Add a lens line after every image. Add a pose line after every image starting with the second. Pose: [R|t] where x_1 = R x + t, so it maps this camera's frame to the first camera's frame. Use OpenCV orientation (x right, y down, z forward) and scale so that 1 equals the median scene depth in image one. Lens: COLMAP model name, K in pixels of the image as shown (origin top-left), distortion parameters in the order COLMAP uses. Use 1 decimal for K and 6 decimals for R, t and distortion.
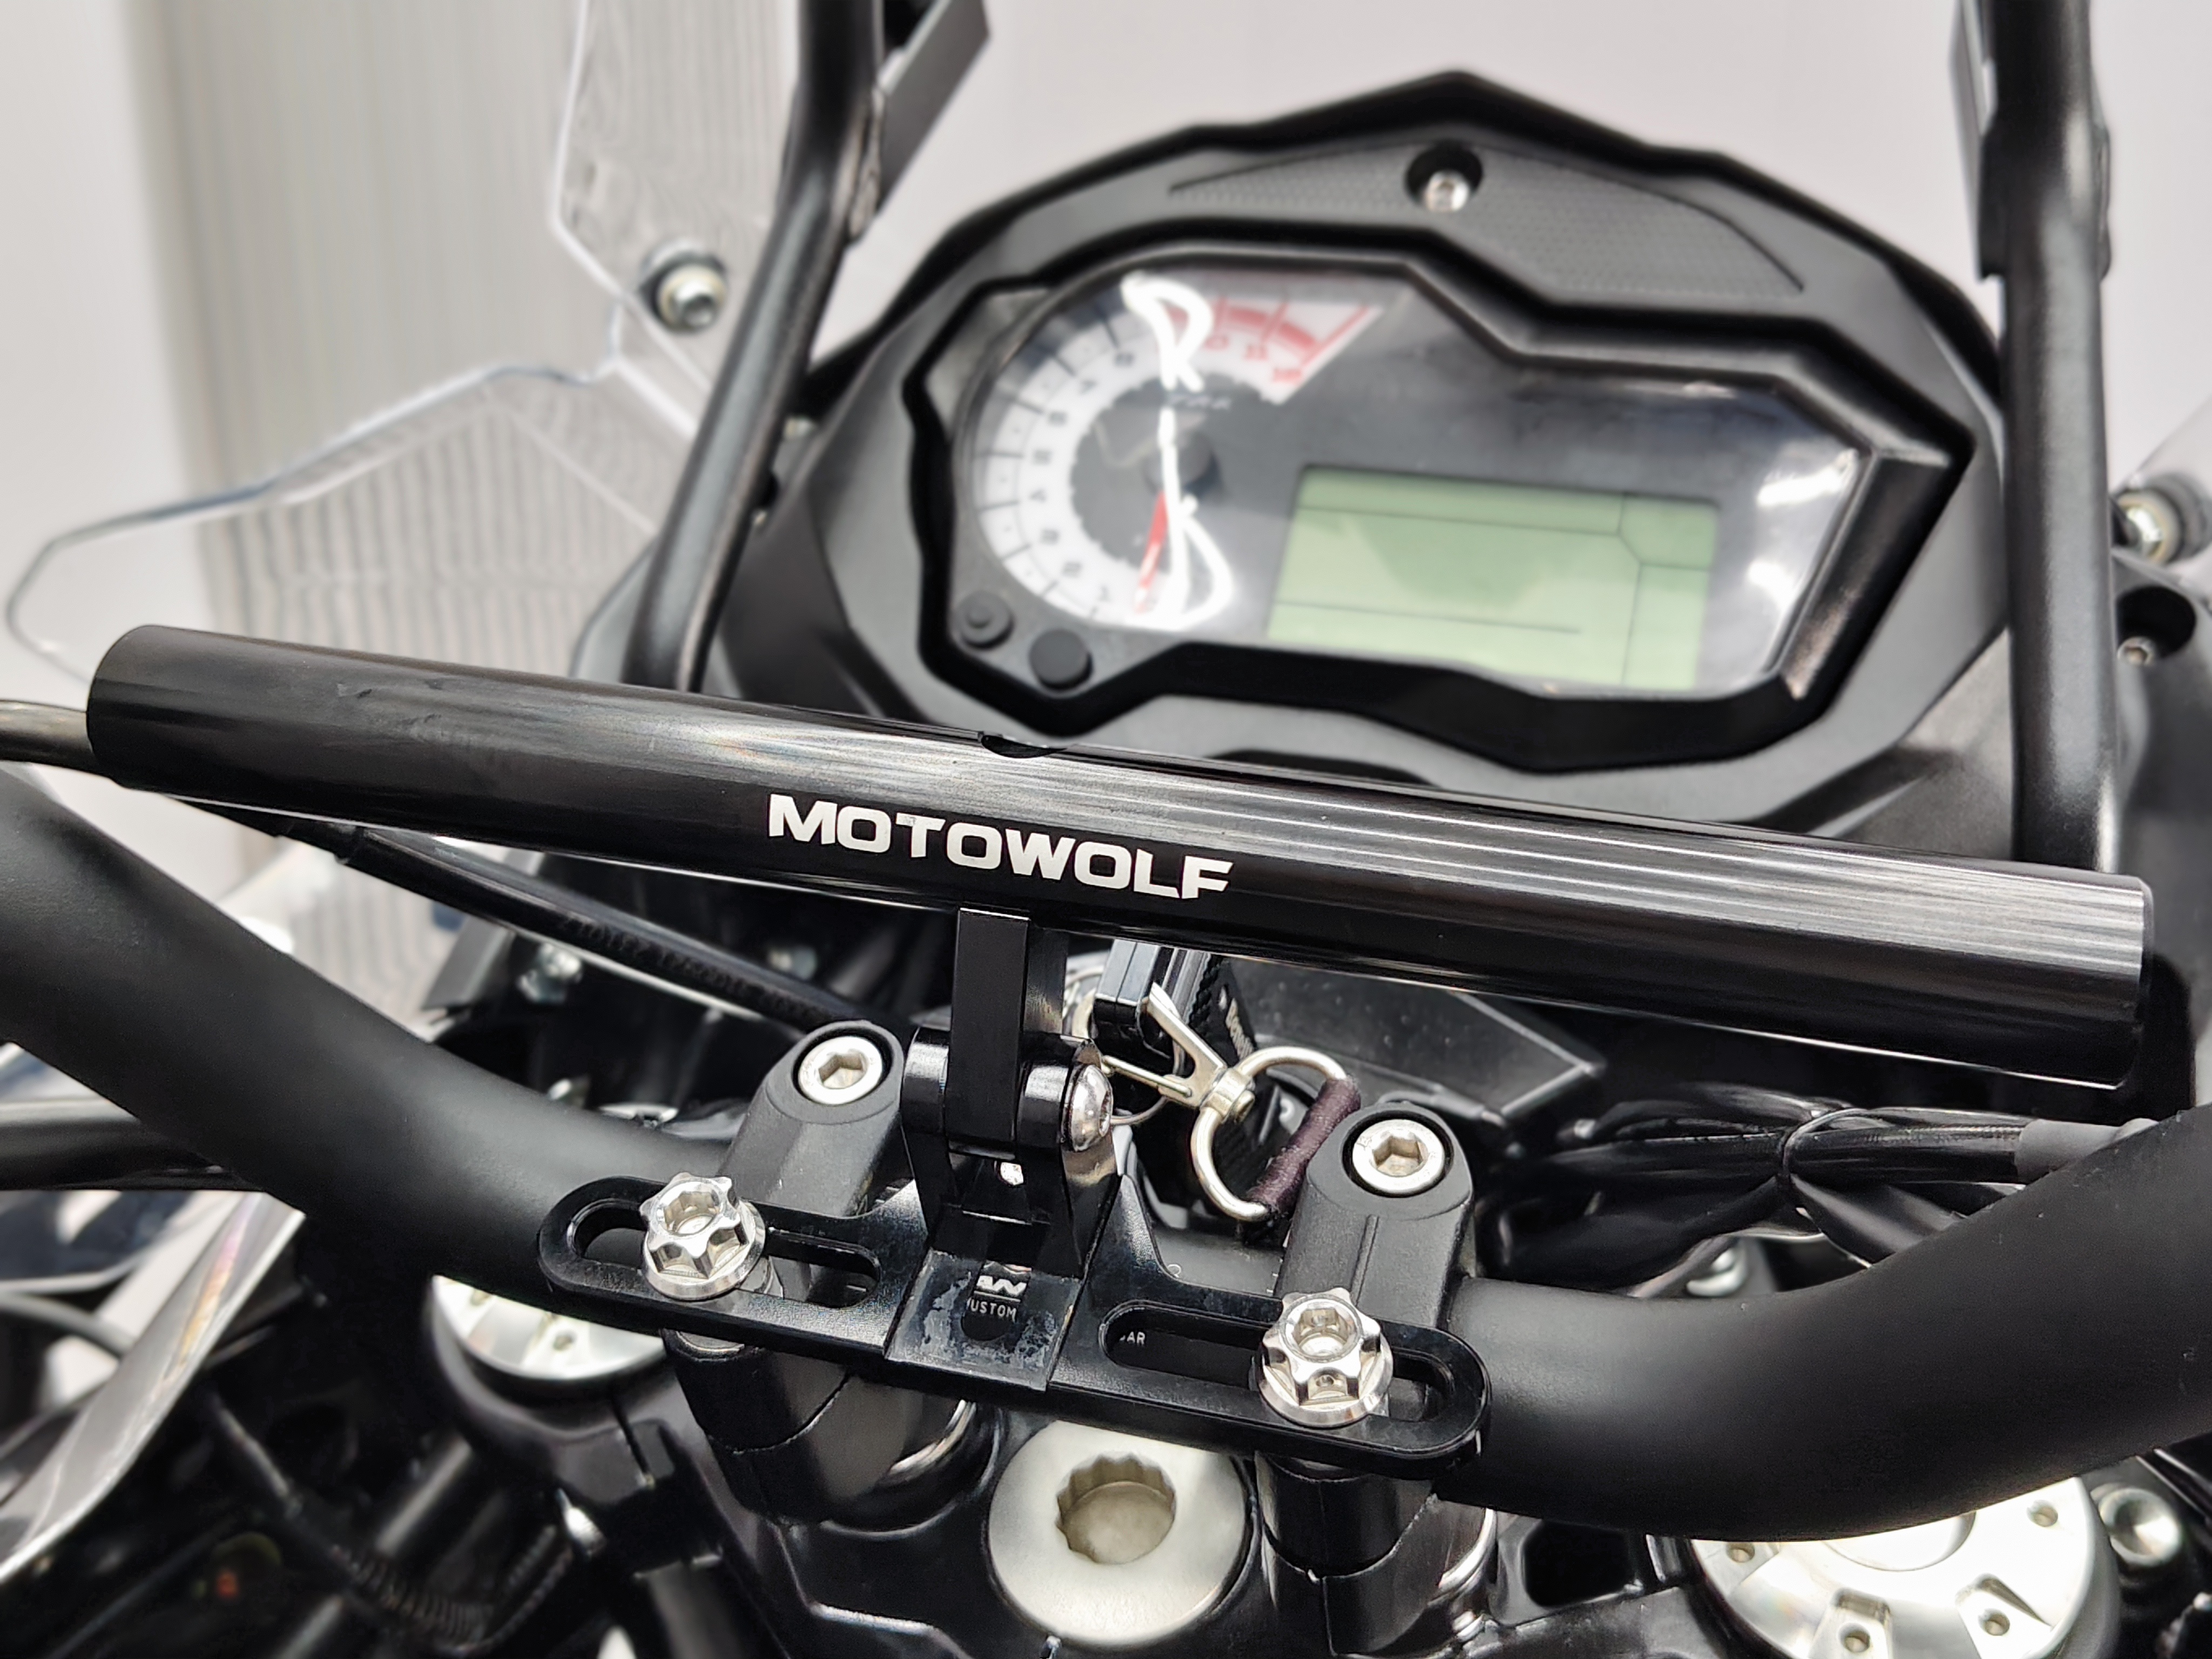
lens RADIAL K [[2293.2, 0, 1106.0], [0, 2293.2, 829.5], [0, 0, 1]] dist [0.005713, -0.028690]
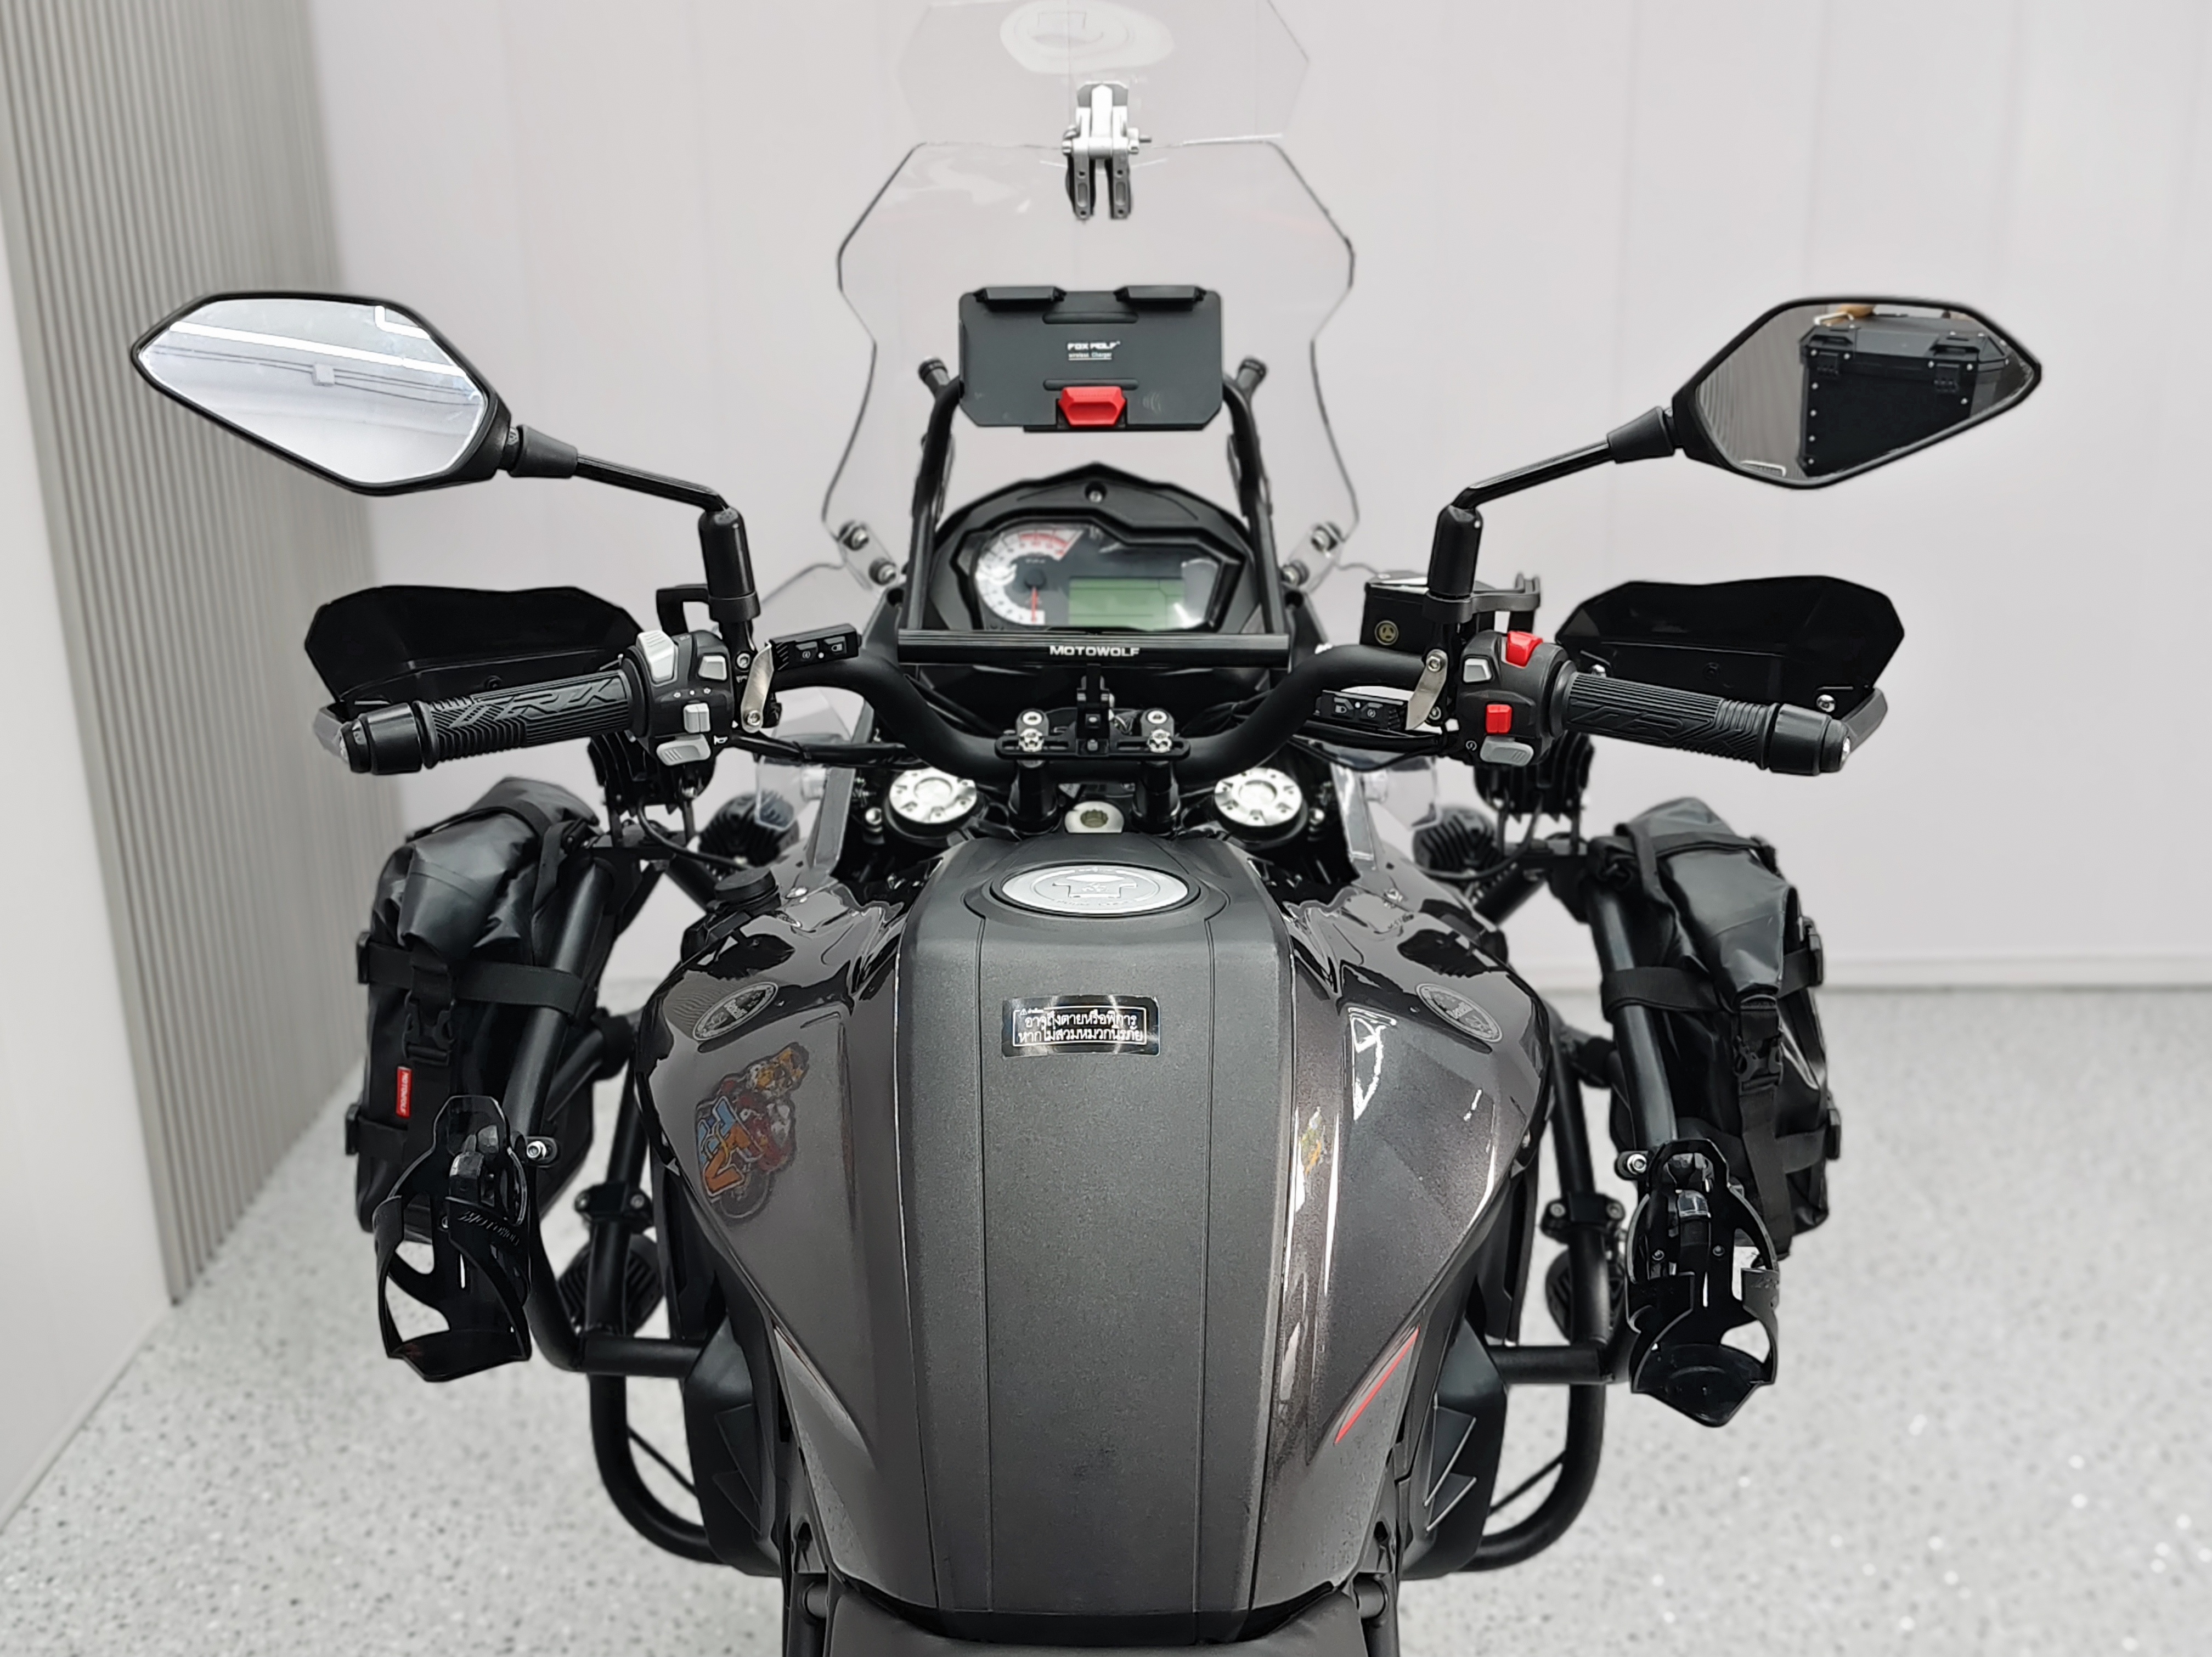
lens RADIAL K [[2209.8, 0, 1106.0], [0, 2209.8, 828.5], [0, 0, 1]] dist [-0.002256, -0.002083]
pose [[0.950408, -0.112327, 0.290013, -0.885361], [0.121597, 0.992480, -0.014083, 0.278675], [-0.286250, 0.048649, 0.956919, -2.242033]]
